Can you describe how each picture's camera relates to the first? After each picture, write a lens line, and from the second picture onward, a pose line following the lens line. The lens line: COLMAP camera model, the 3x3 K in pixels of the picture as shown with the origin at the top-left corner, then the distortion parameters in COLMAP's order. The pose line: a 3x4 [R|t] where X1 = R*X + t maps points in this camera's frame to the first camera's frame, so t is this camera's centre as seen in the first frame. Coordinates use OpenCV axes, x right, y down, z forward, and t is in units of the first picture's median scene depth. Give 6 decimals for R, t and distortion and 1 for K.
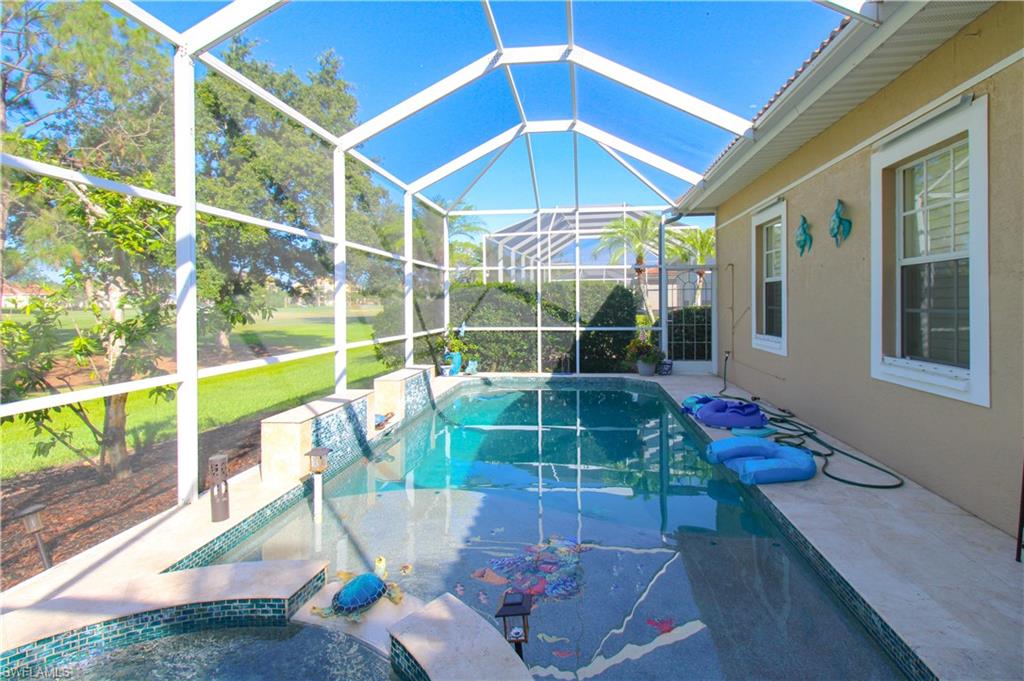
lens RADIAL K [[500.2, 0, 500.7], [0, 500.2, 306.0], [0, 0, 1]] dist [0.025686, 0.000258]
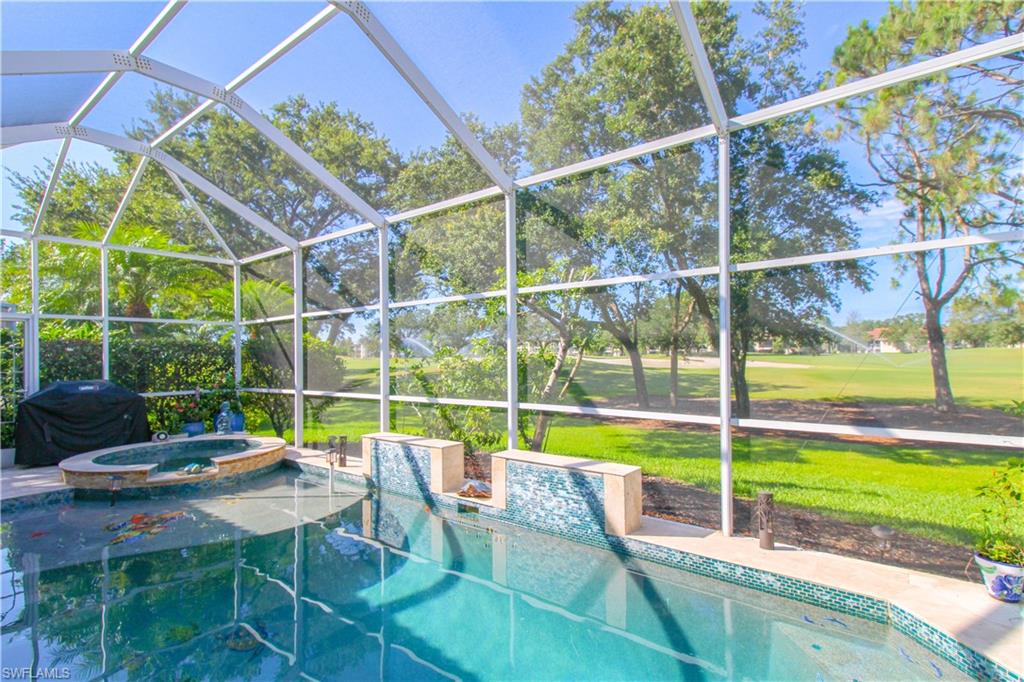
lens RADIAL K [[467.4, 0, 515.9], [0, 467.4, 356.0], [0, 0, 1]] dist [0.021724, -0.000063]
pose [[-0.461786, 0.010436, -0.886930, 0.427970], [0.012135, 0.999912, 0.005447, -0.012672], [0.886908, -0.008248, -0.461872, 1.349882]]
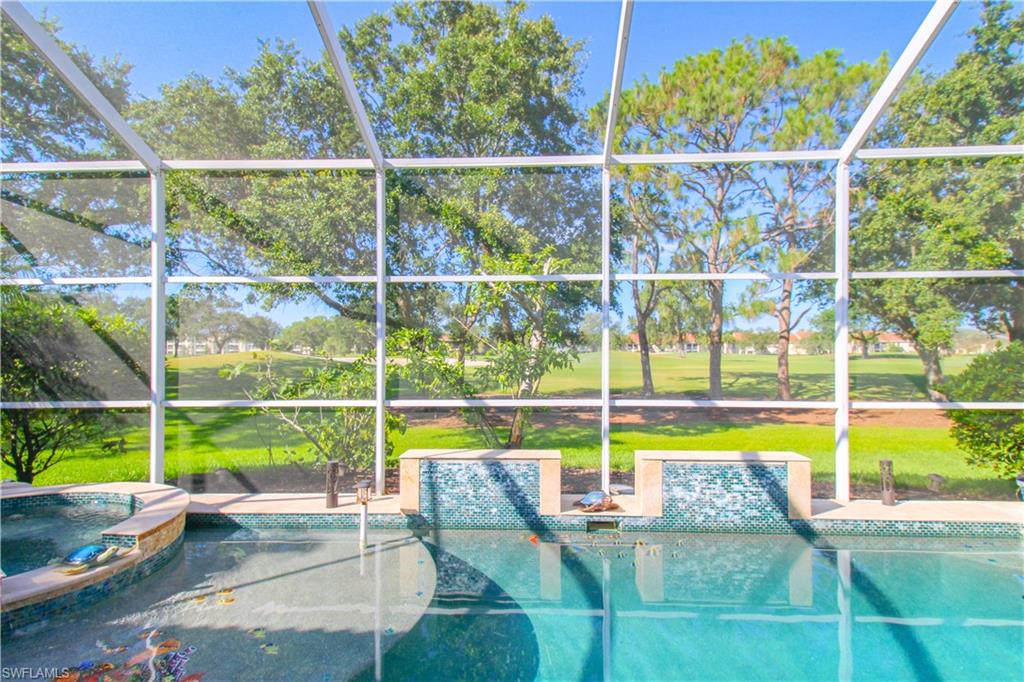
lens RADIAL K [[470.2, 0, 513.4], [0, 470.2, 354.0], [0, 0, 1]] dist [0.033791, -0.010558]
pose [[0.122343, 0.007323, -0.992461, 0.427642], [-0.002838, 0.999971, 0.007029, -0.003794], [0.992484, 0.001957, 0.122360, 0.722758]]
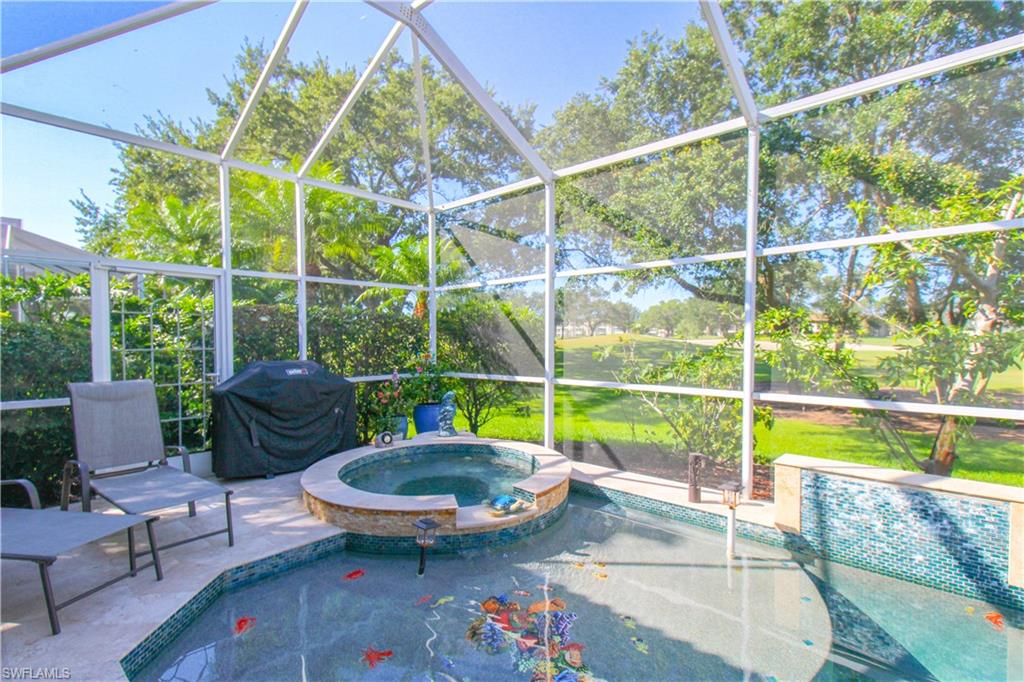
lens RADIAL K [[473.0, 0, 541.8], [0, 473.0, 349.4], [0, 0, 1]] dist [0.035031, -0.016101]
pose [[-0.511521, 0.031567, -0.858691, 0.373422], [0.002081, 0.999368, 0.035498, -0.007843], [0.859268, 0.016371, -0.511263, 0.695405]]
